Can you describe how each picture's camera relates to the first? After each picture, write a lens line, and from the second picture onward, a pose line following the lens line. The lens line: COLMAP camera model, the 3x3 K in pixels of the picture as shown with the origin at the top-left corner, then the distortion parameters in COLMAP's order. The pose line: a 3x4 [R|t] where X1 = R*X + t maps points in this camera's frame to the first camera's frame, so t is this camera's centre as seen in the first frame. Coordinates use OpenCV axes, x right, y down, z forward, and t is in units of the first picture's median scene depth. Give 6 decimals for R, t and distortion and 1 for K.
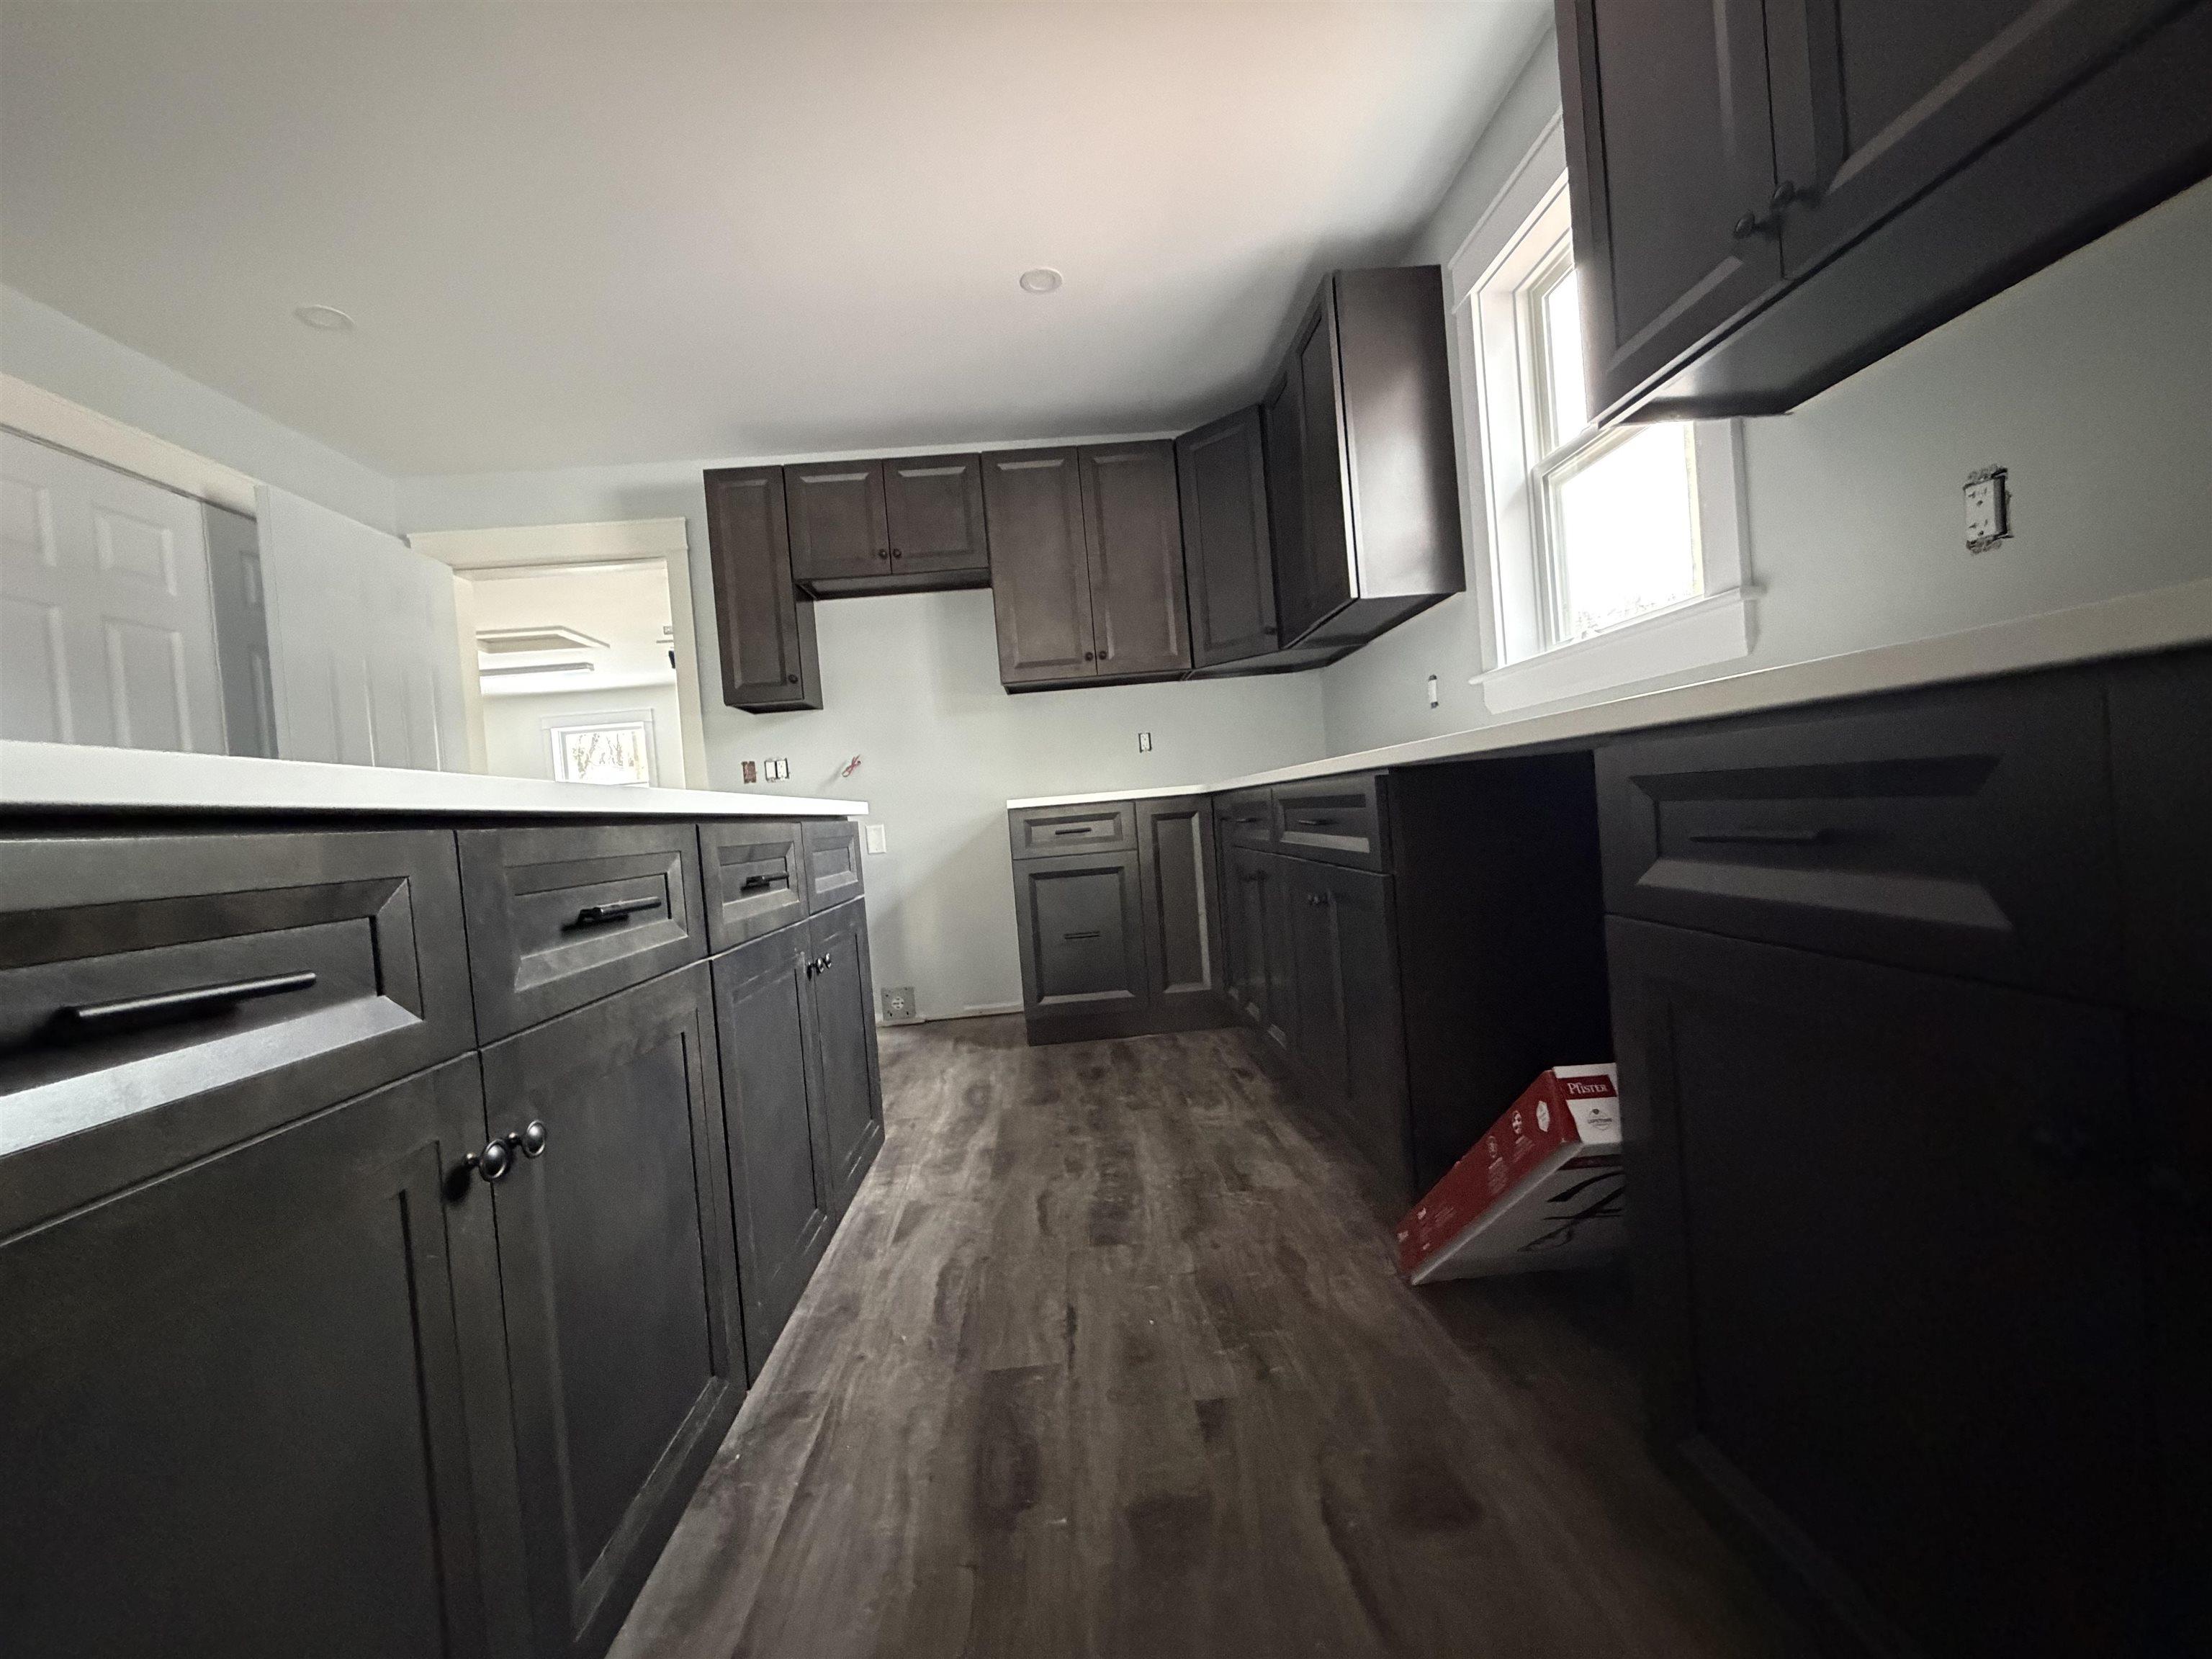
lens RADIAL K [[881.4, 0, 1099.5], [0, 881.4, 825.0], [0, 0, 1]] dist [0.000773, -0.000313]
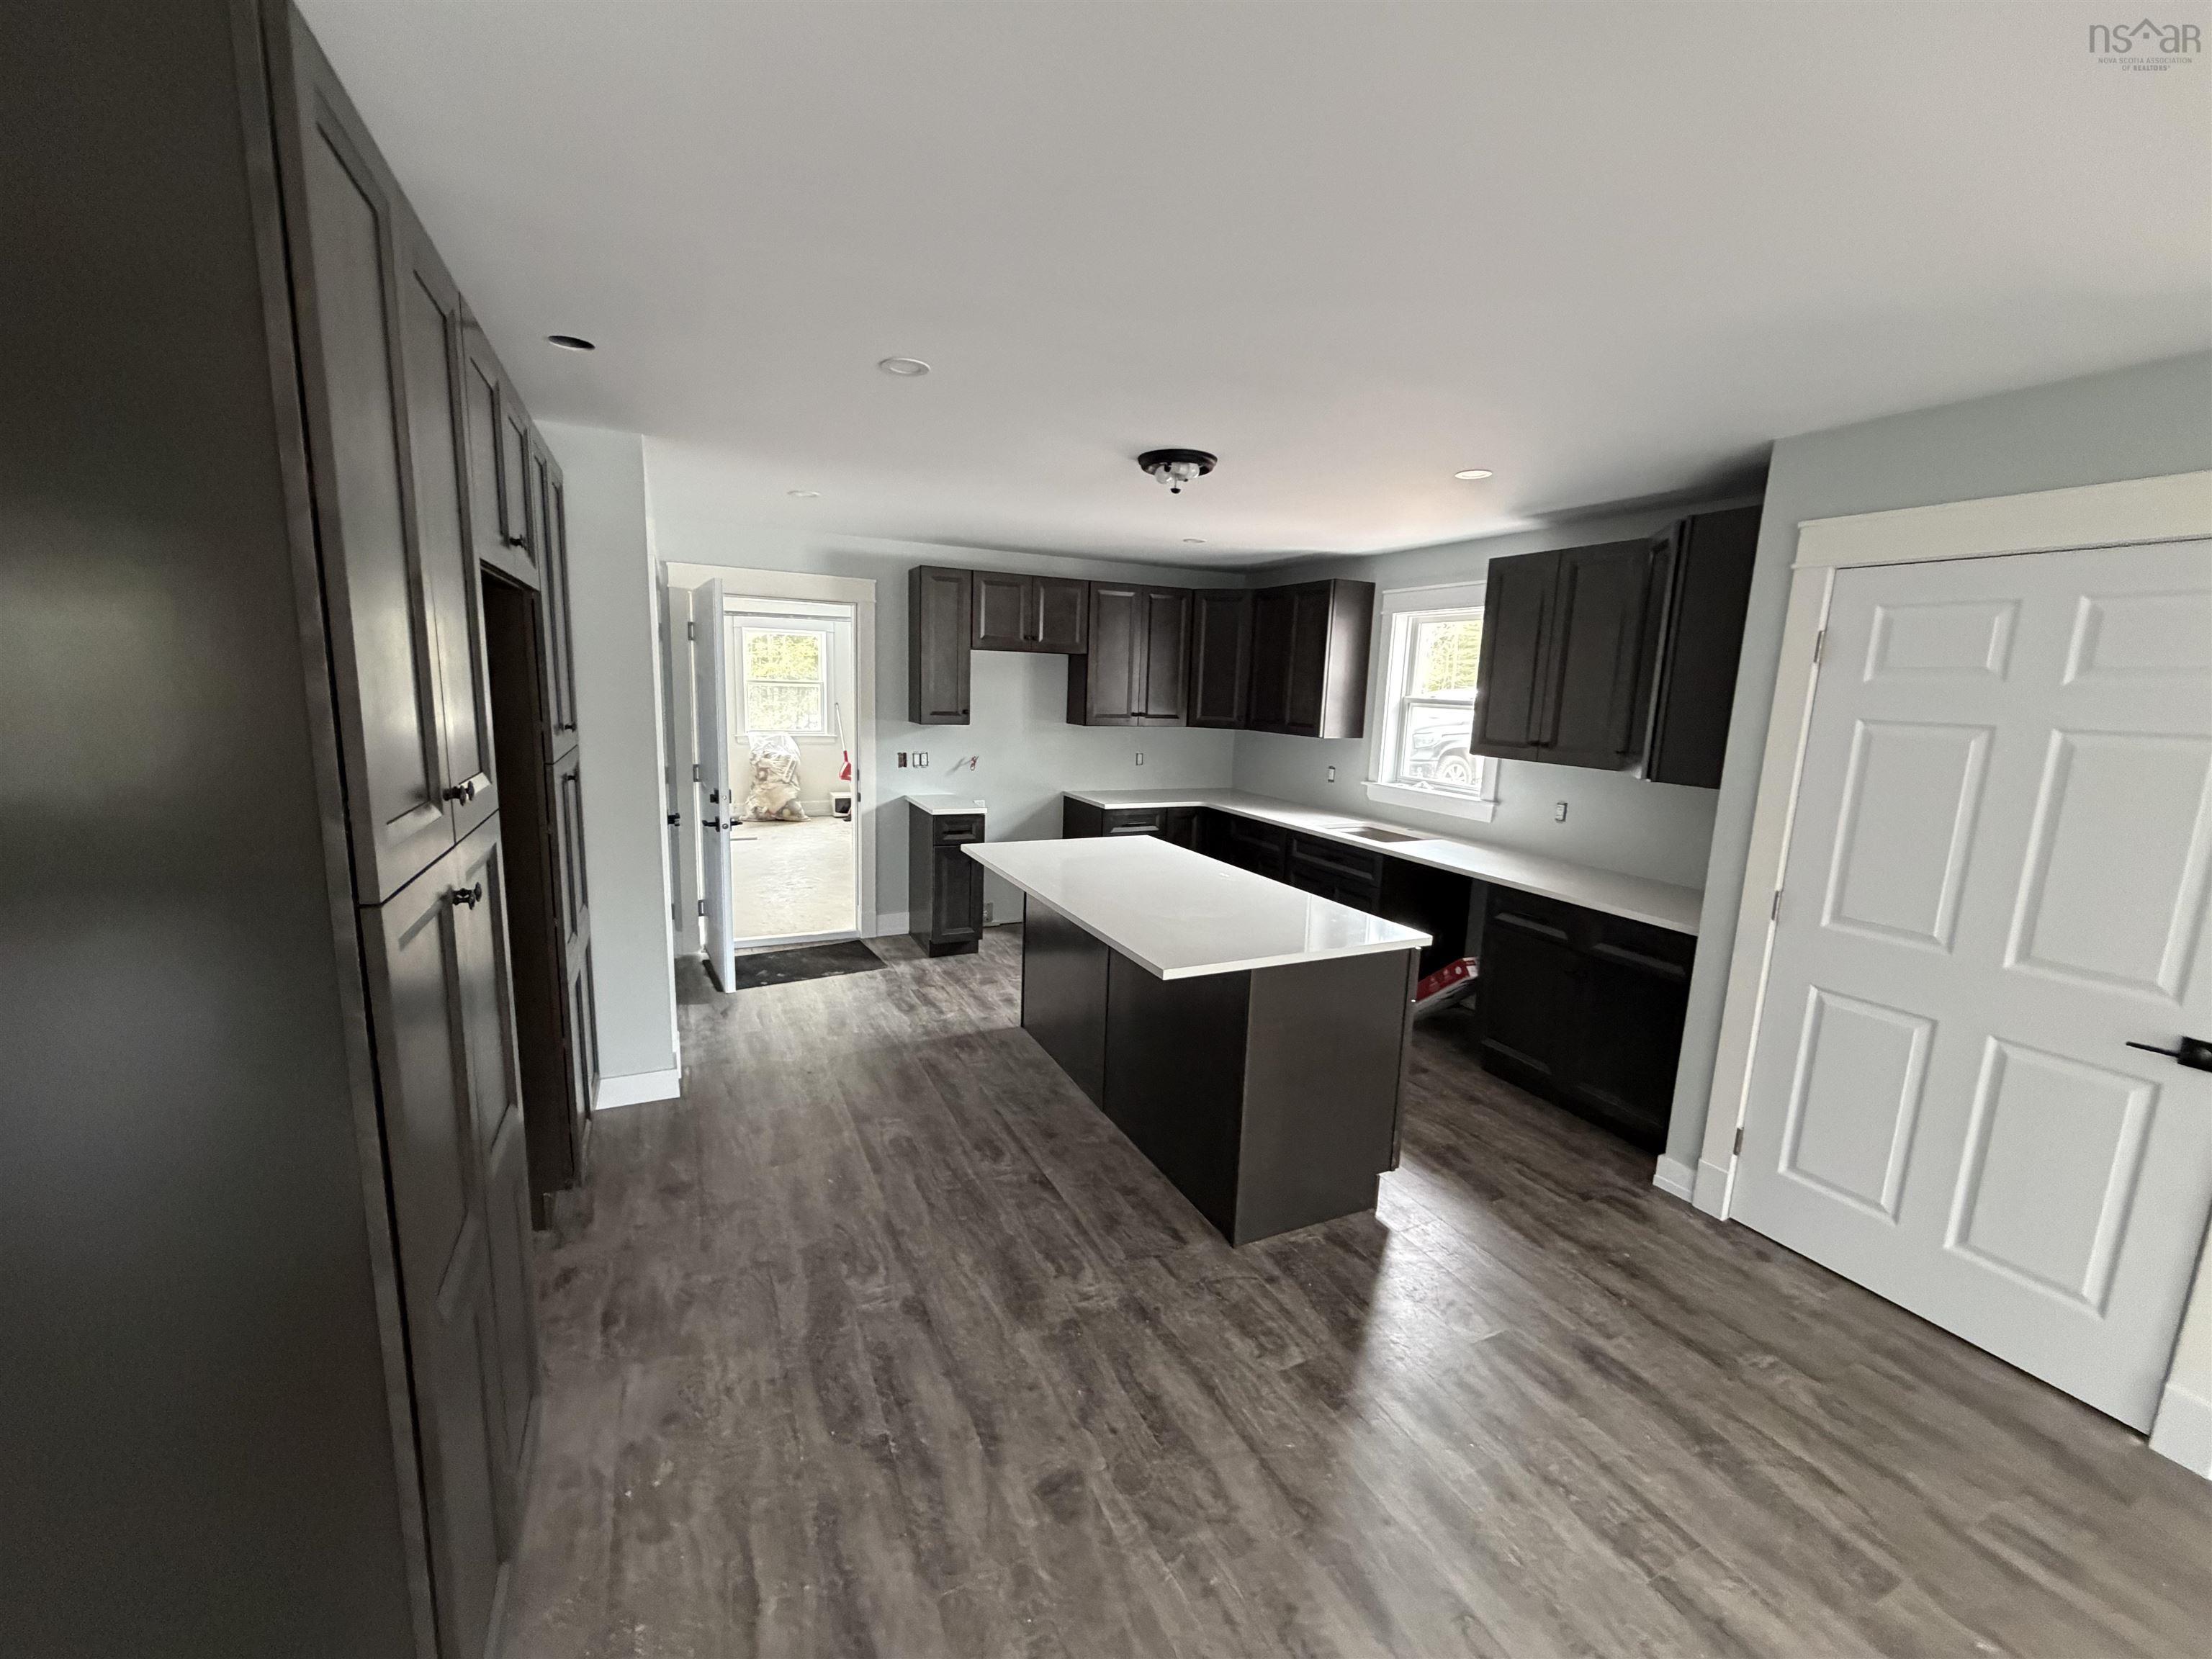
lens RADIAL K [[878.1, 0, 1100.1], [0, 878.1, 826.7], [0, 0, 1]] dist [0.001315, -0.000477]
pose [[0.915215, 0.049744, 0.399883, -1.265346], [-0.104795, 0.987588, 0.116993, -0.293125], [-0.389100, -0.148980, 0.909069, -0.910972]]
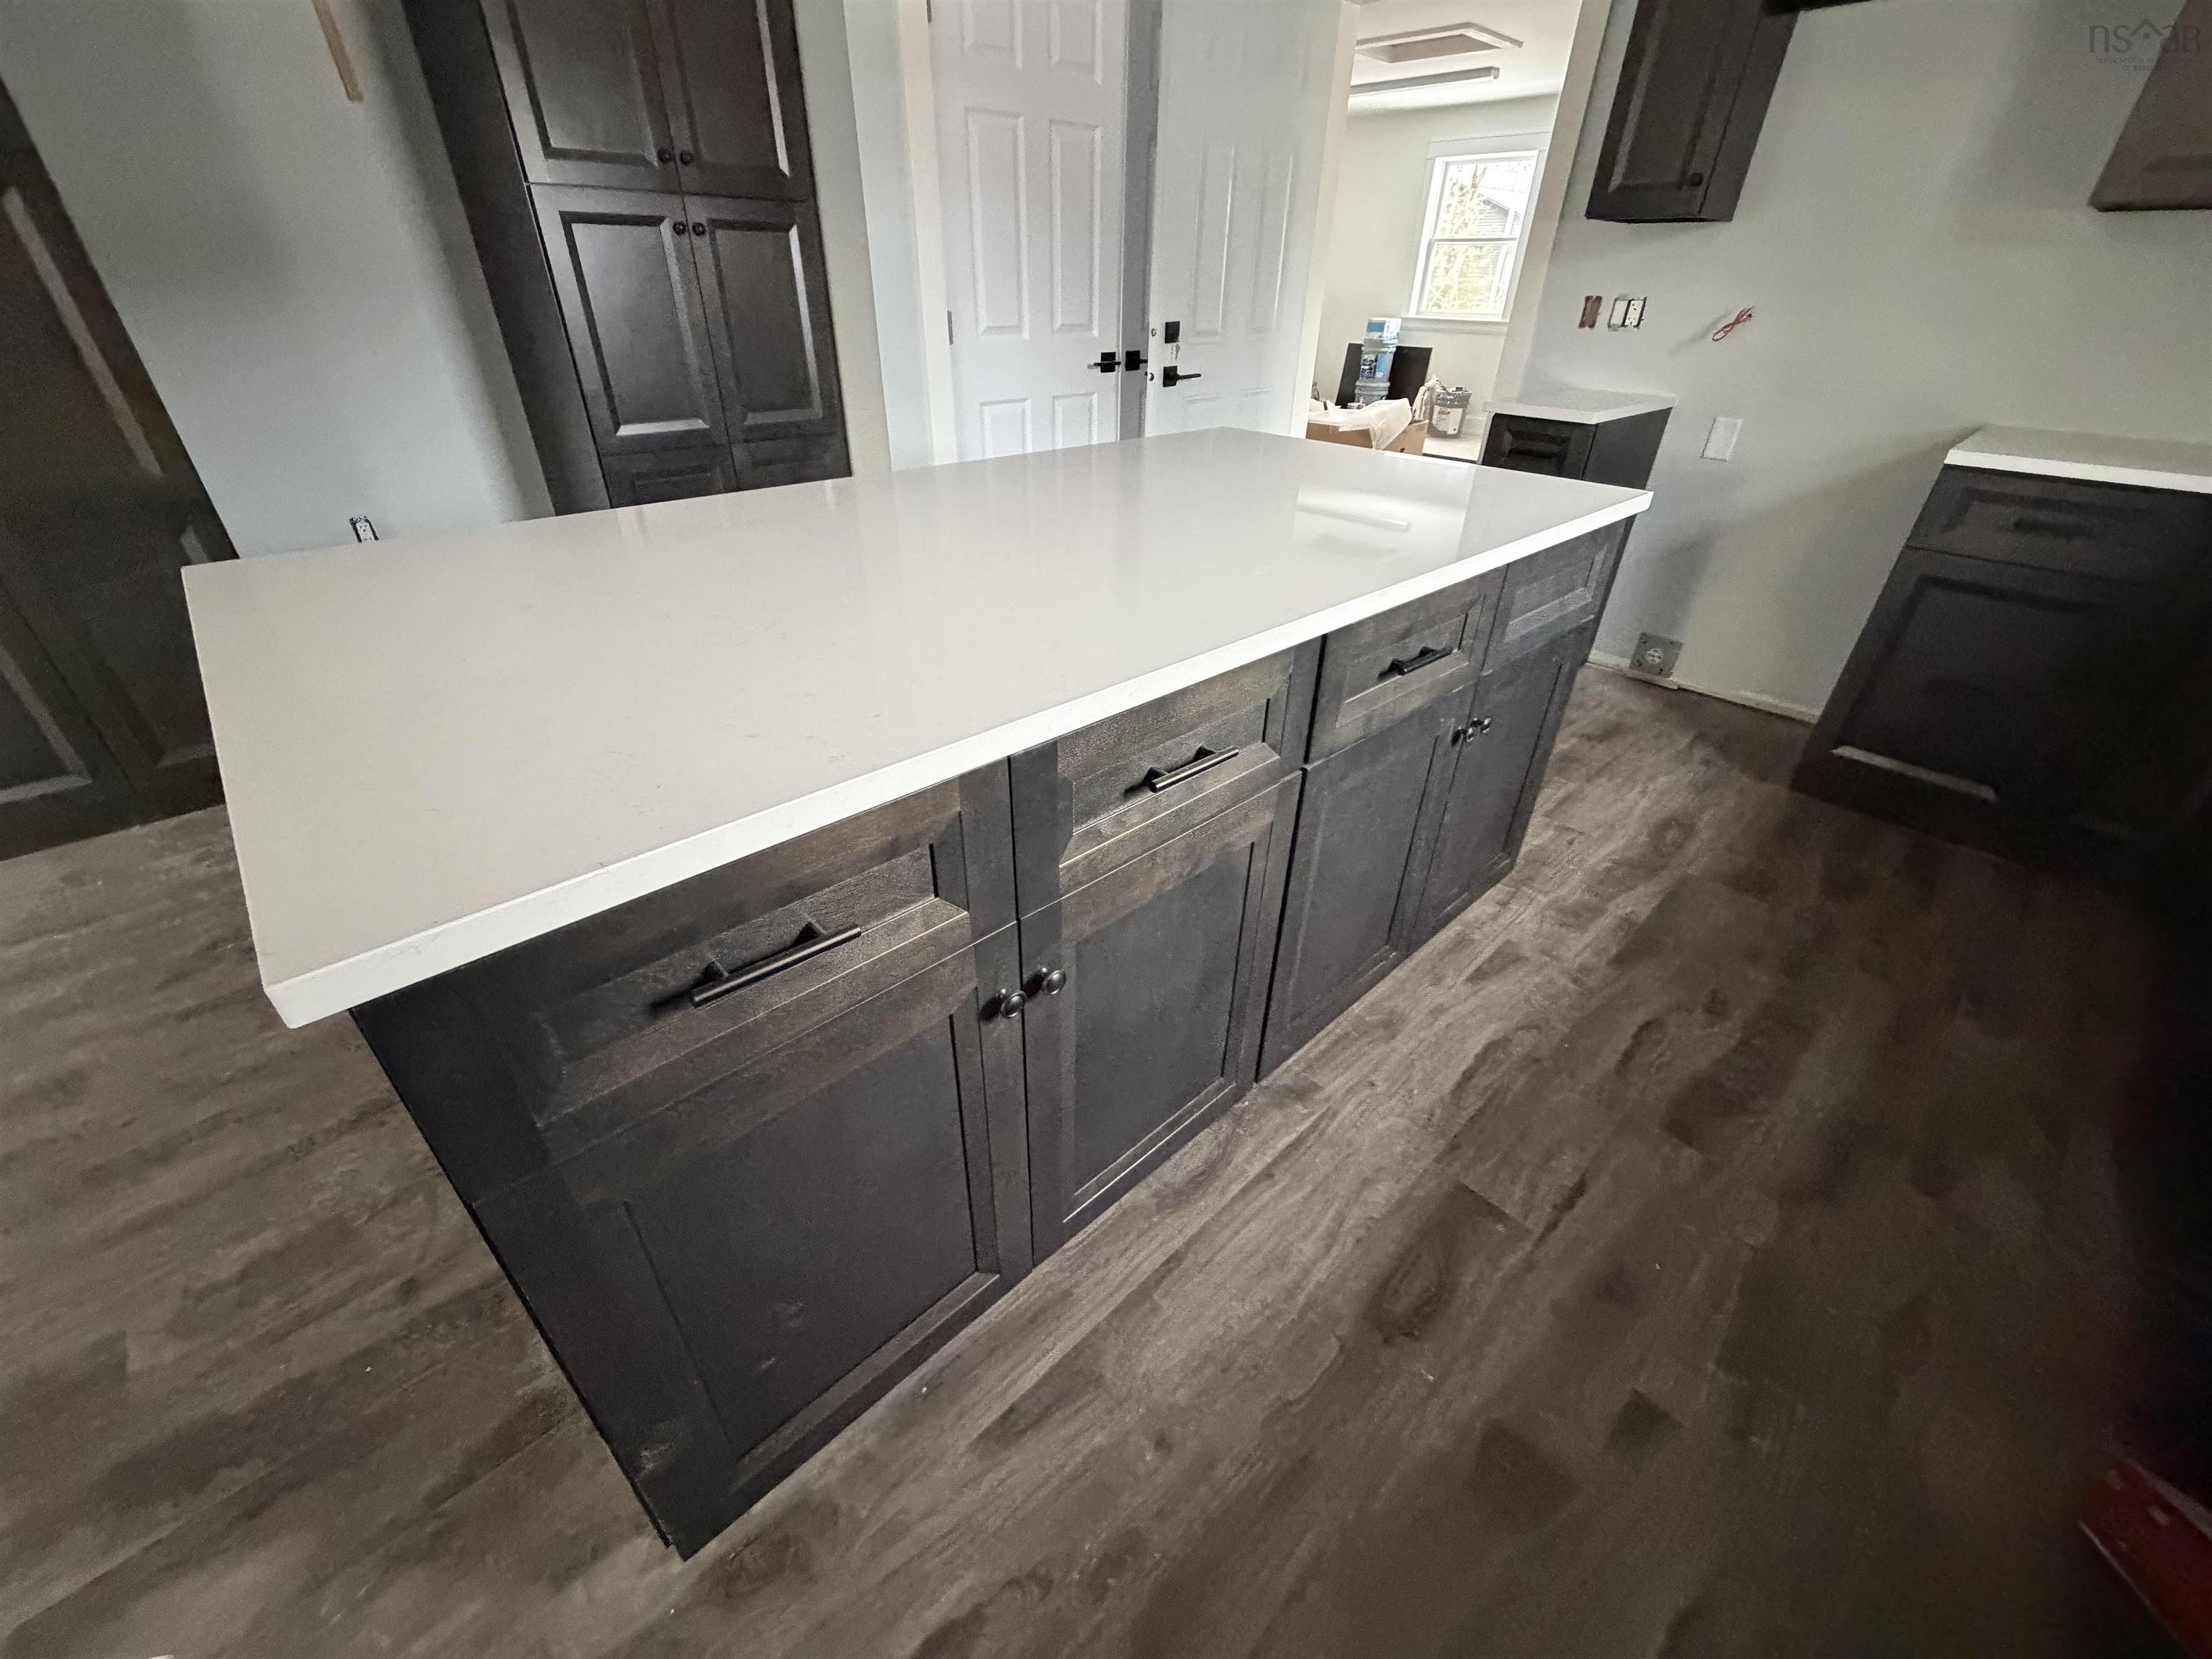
lens RADIAL K [[882.1, 0, 1098.8], [0, 882.1, 826.0], [0, 0, 1]] dist [0.000395, 0.000113]
pose [[0.645448, 0.480491, -0.593739, 0.007582], [-0.079462, 0.815368, 0.573464, -0.191636], [0.759660, -0.322961, 0.564458, 0.154256]]
